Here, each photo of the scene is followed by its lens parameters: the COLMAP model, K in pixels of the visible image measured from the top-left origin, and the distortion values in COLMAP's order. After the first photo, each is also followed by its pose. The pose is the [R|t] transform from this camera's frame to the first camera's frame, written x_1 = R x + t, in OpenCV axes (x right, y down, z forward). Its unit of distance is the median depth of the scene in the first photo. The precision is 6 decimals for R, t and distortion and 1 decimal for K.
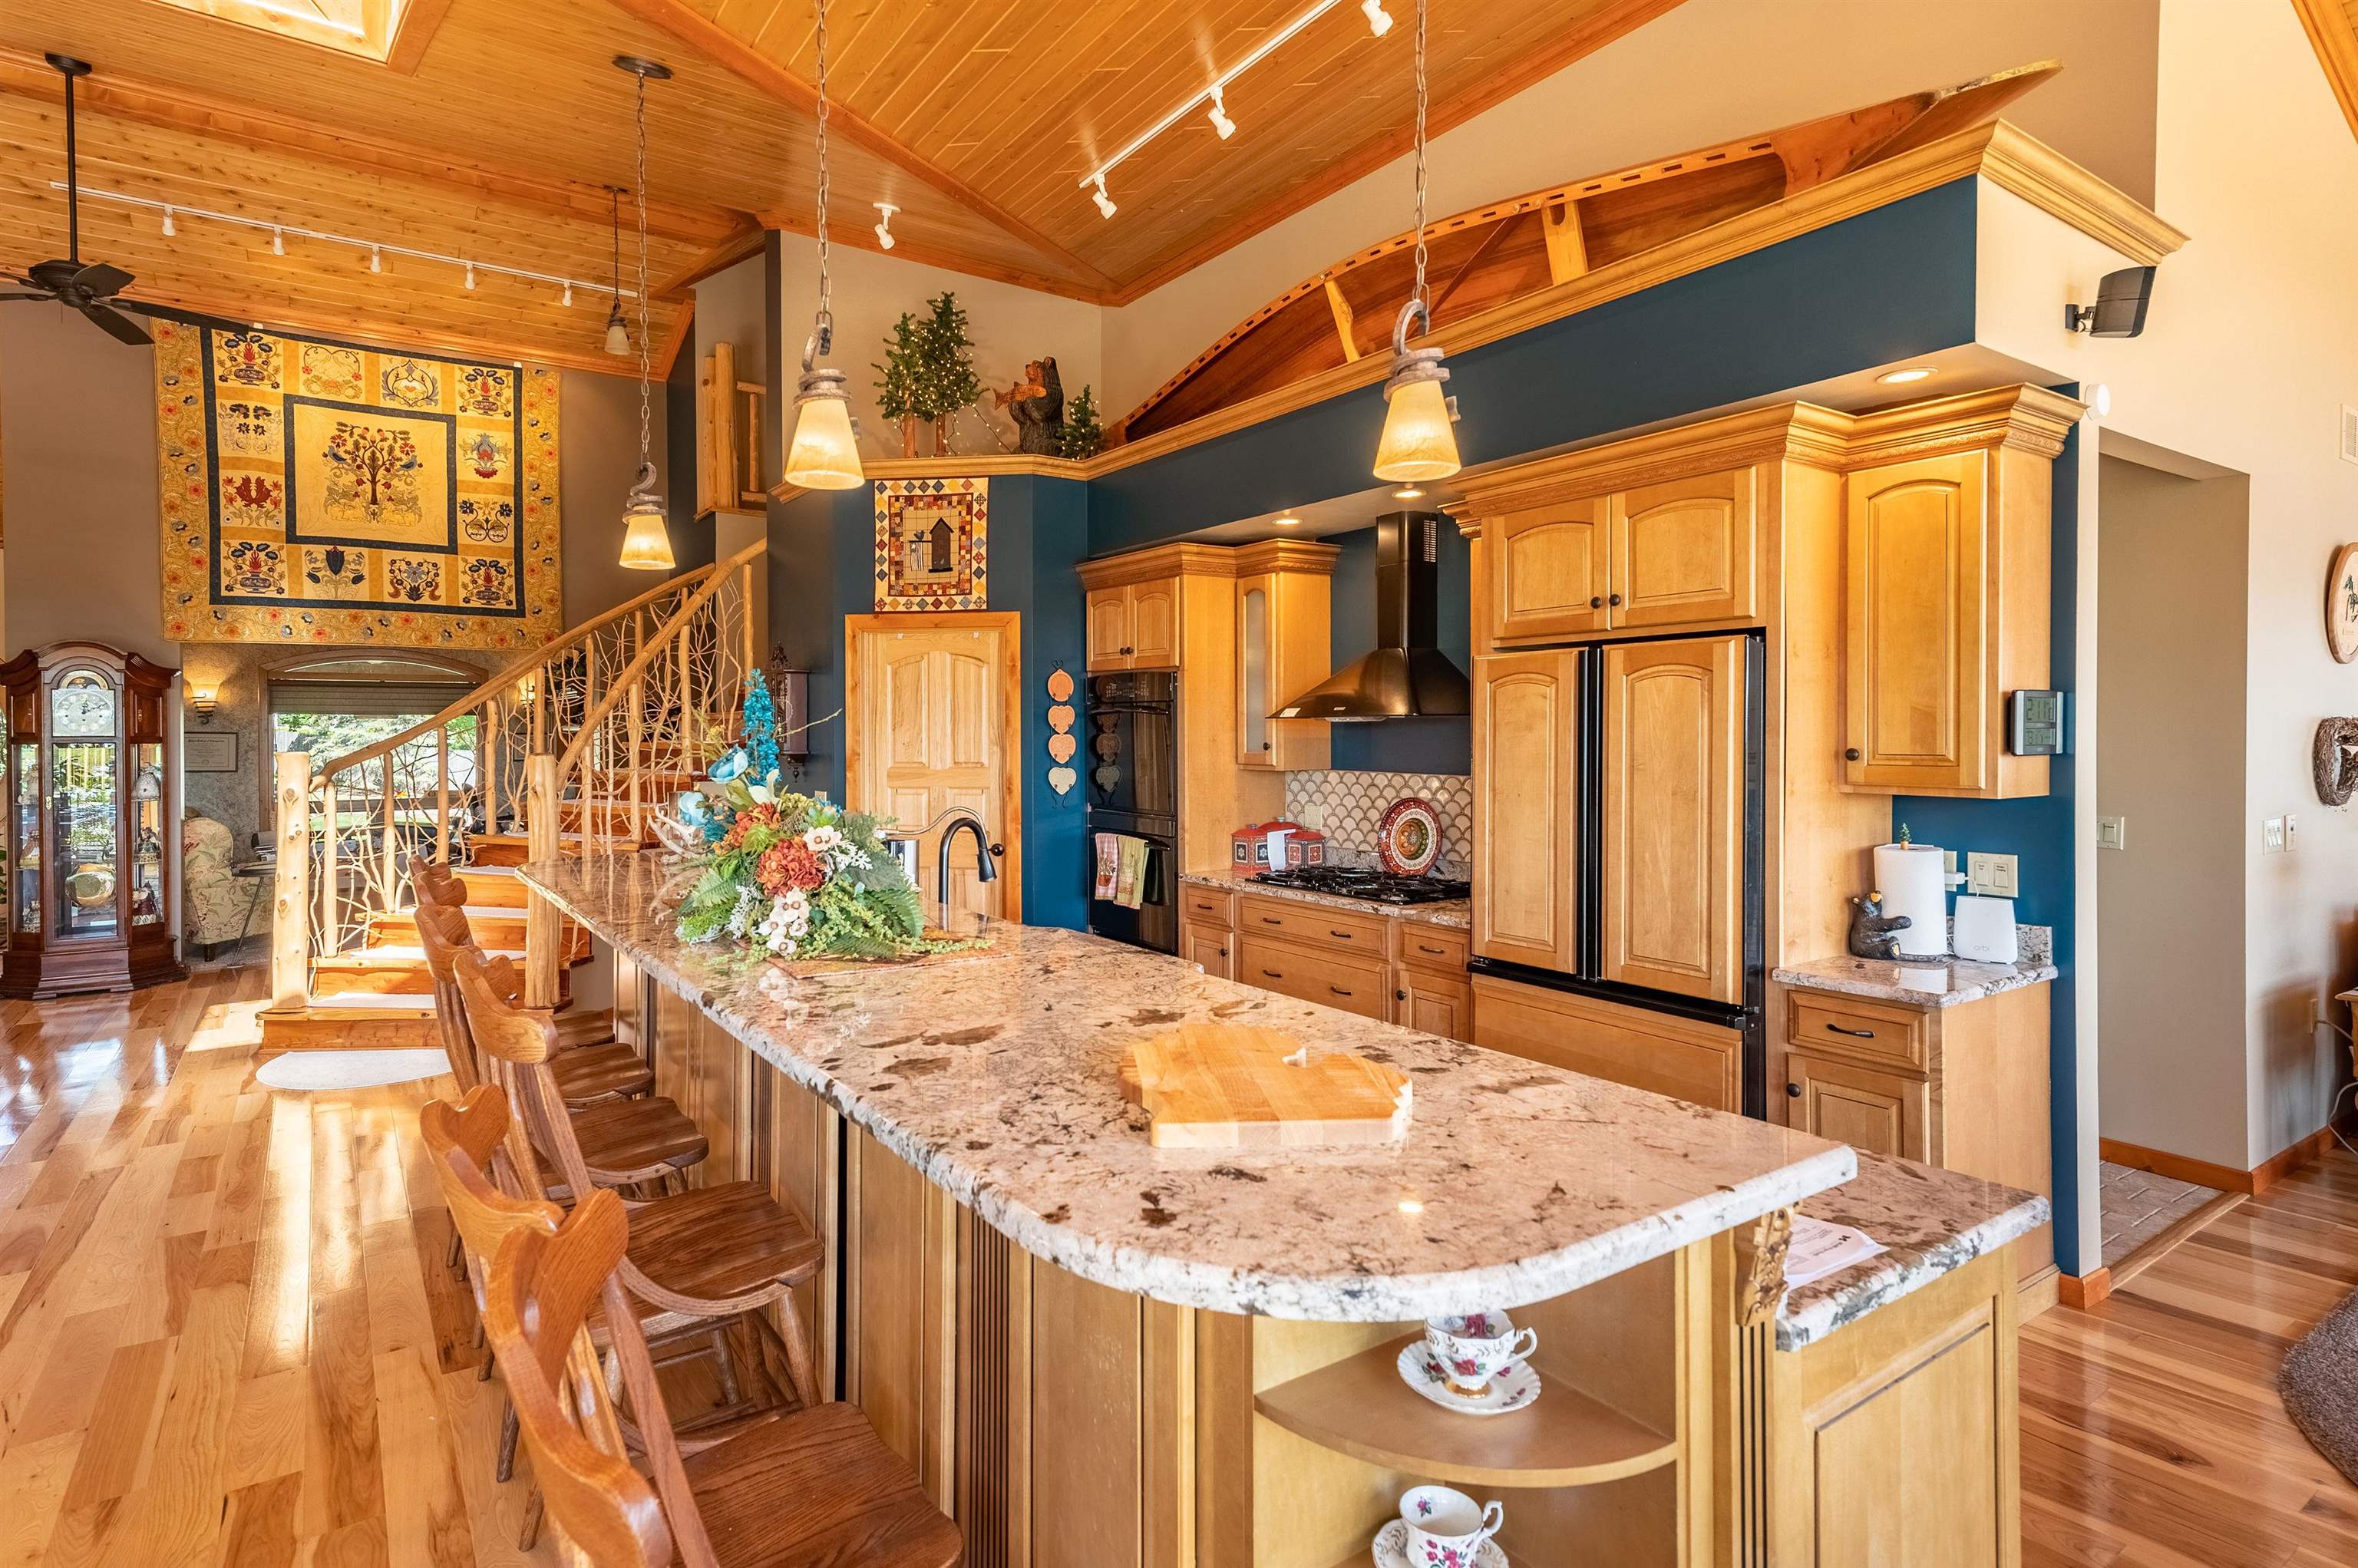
lens RADIAL K [[1146.6, 0, 1156.6], [0, 1146.6, 749.3], [0, 0, 1]] dist [-0.000298, -0.000187]
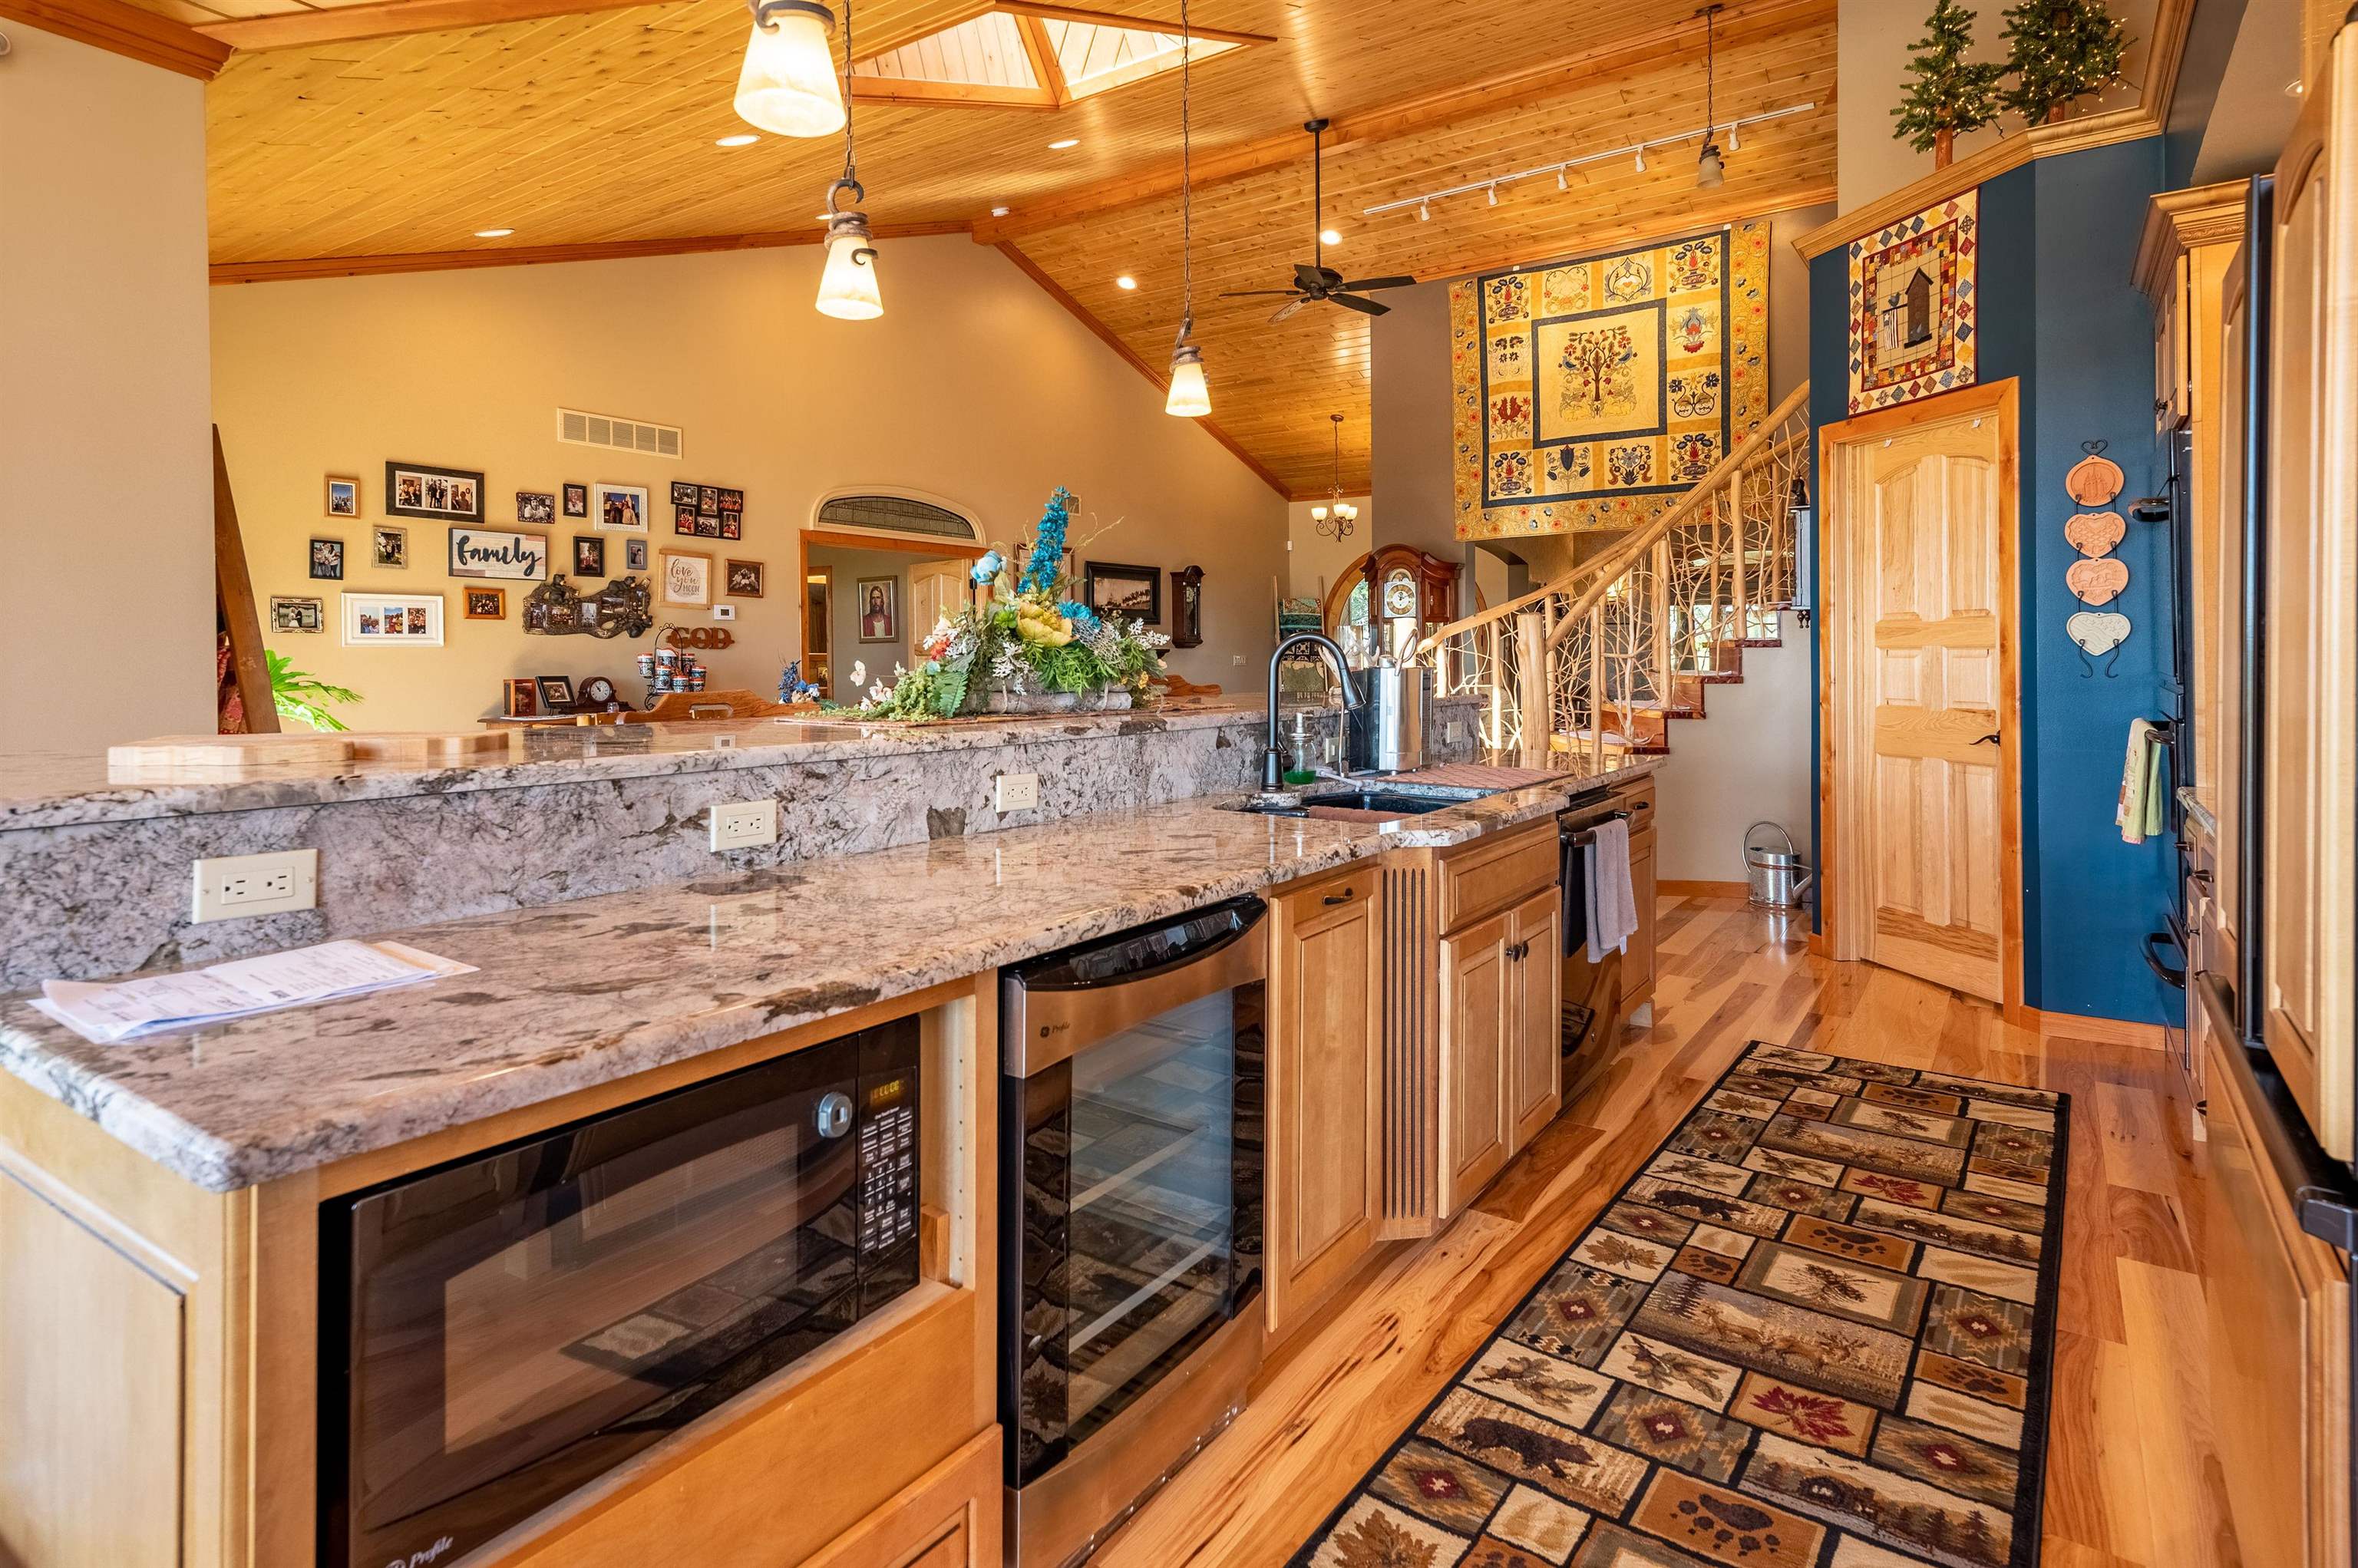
lens RADIAL K [[1245.6, 0, 1237.8], [0, 1245.6, 665.8], [0, 0, 1]] dist [0.002522, -0.001845]
pose [[0.376112, 0.004532, -0.926563, 0.366286], [-0.001624, 0.999990, 0.004231, 0.042710], [0.926573, -0.000086, 0.376116, 0.309196]]
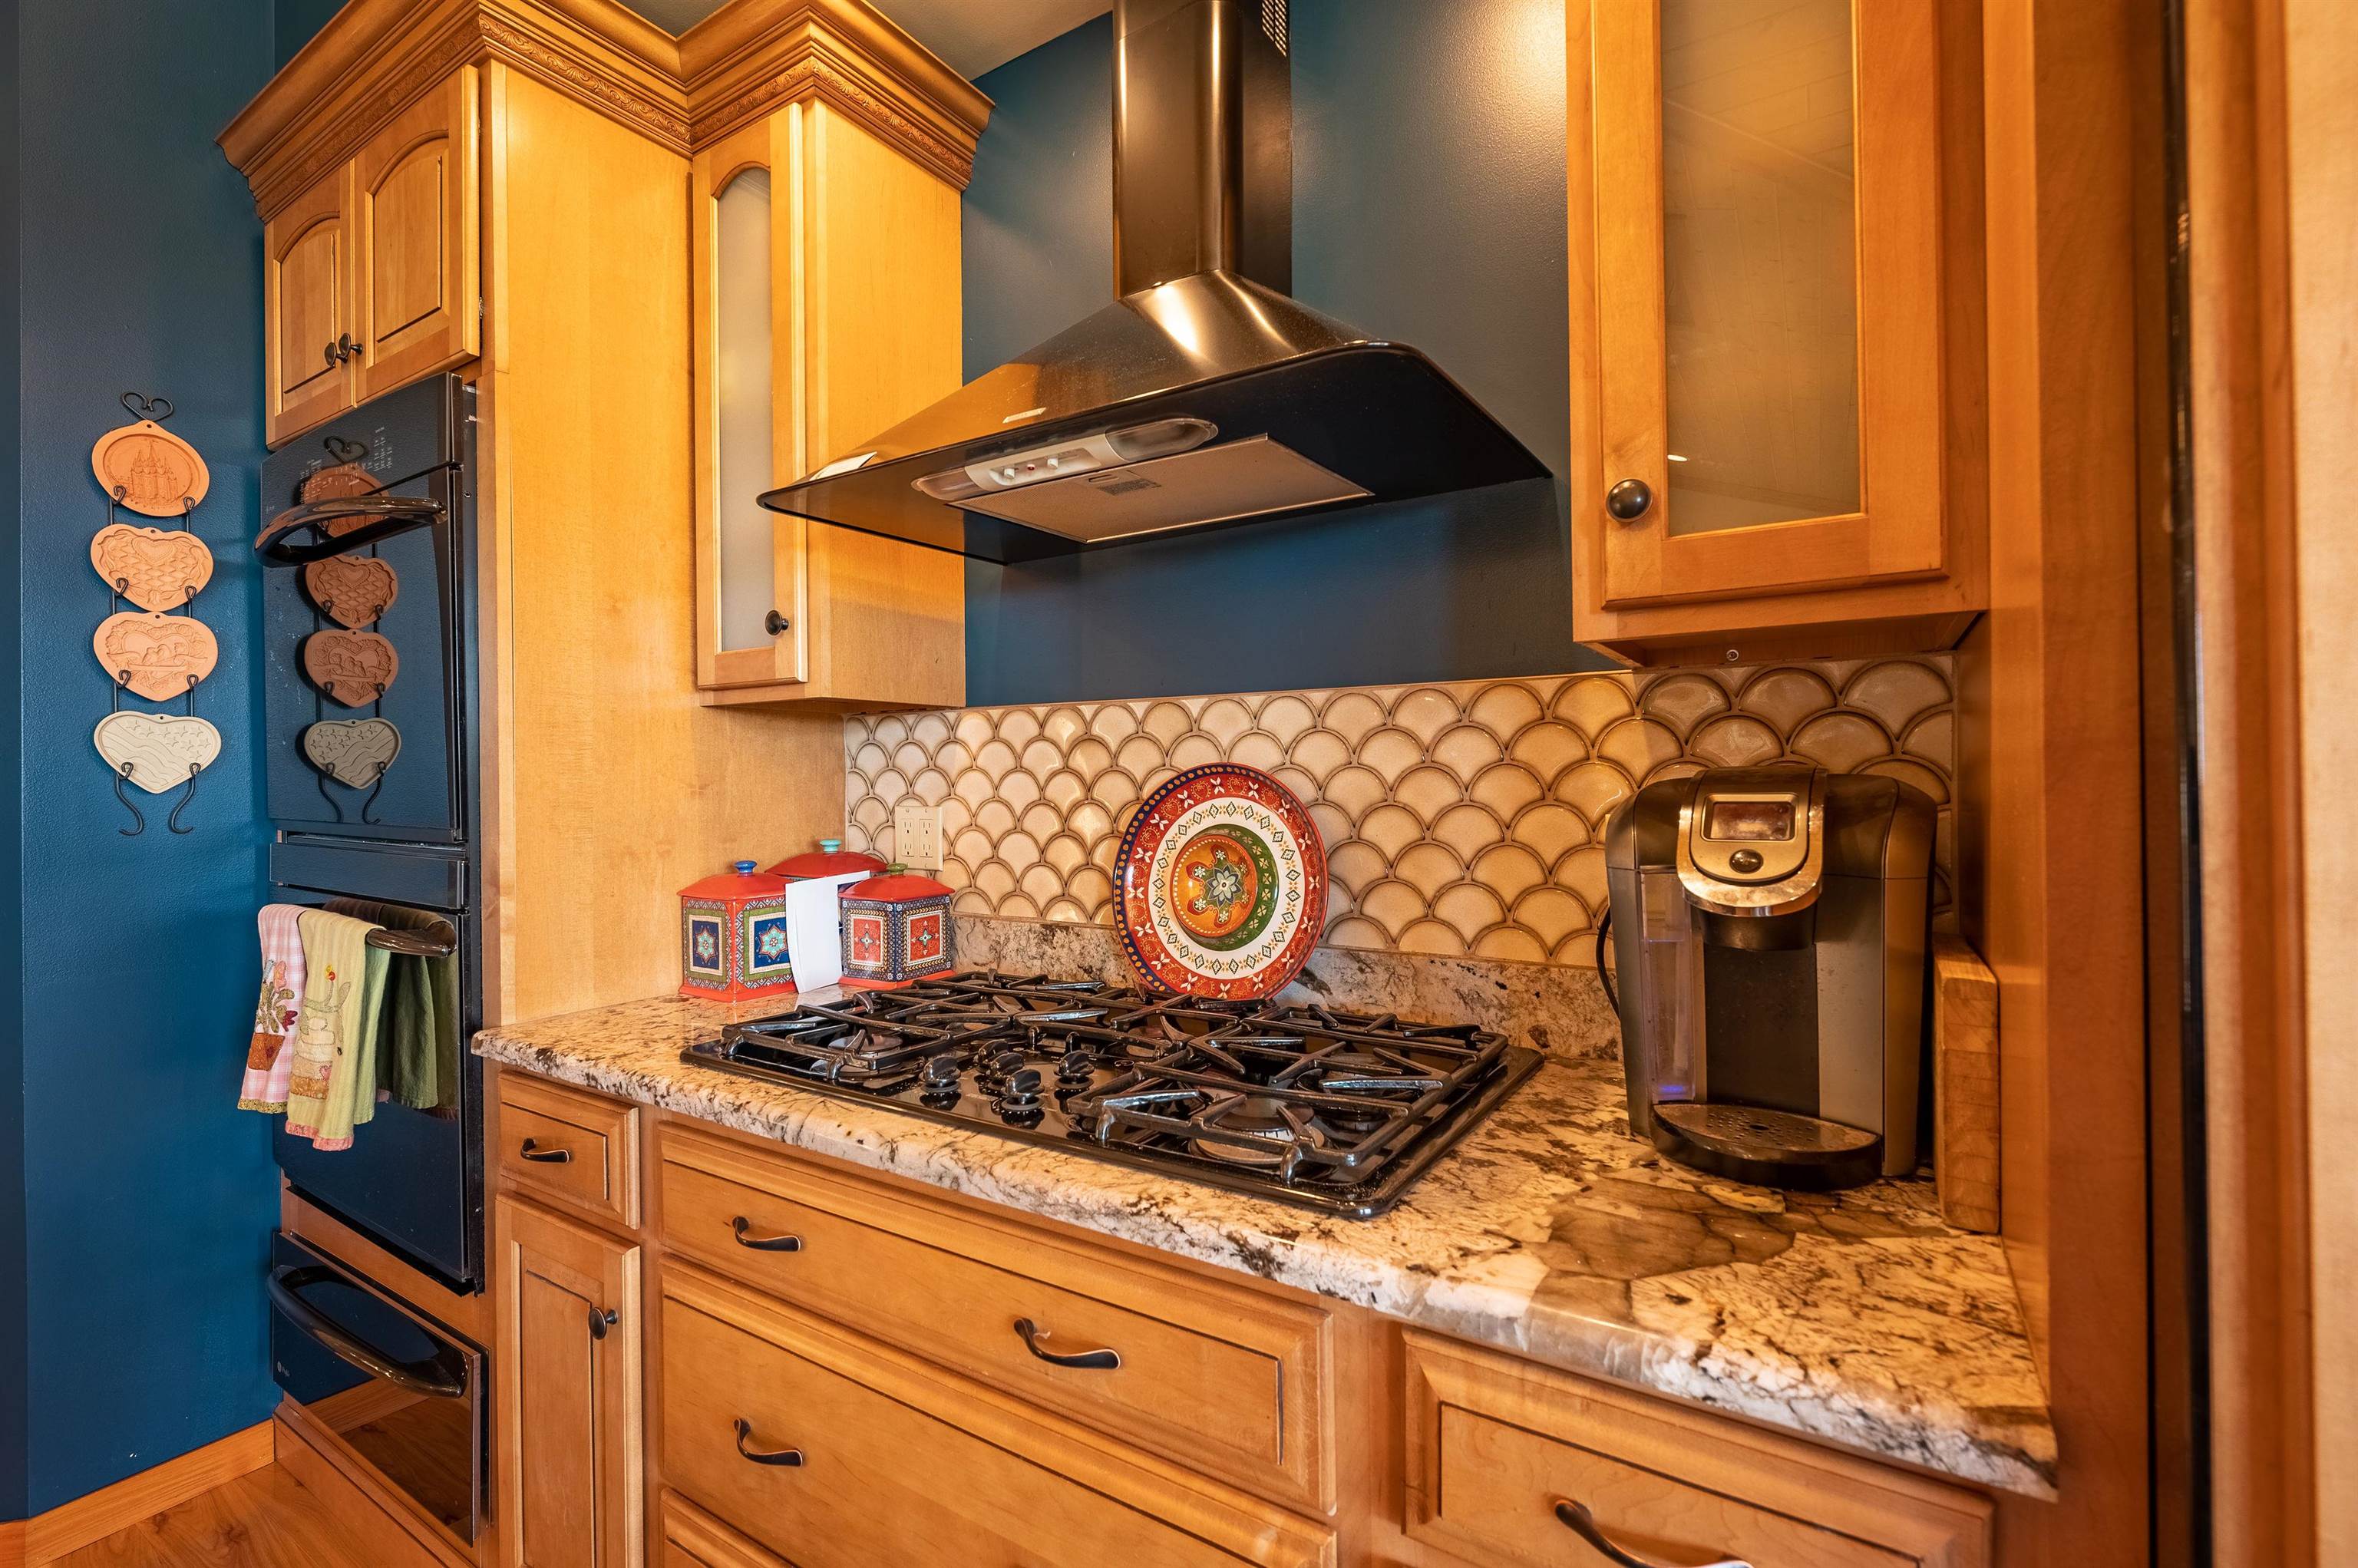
lens RADIAL K [[1069.1, 0, 1130.5], [0, 1069.1, 773.6], [0, 0, 1]] dist [0.013032, -0.000237]
pose [[0.941078, -0.003722, 0.338169, 0.077707], [0.011446, 0.999717, -0.020850, 0.043186], [-0.337995, 0.023492, 0.940855, 0.600852]]
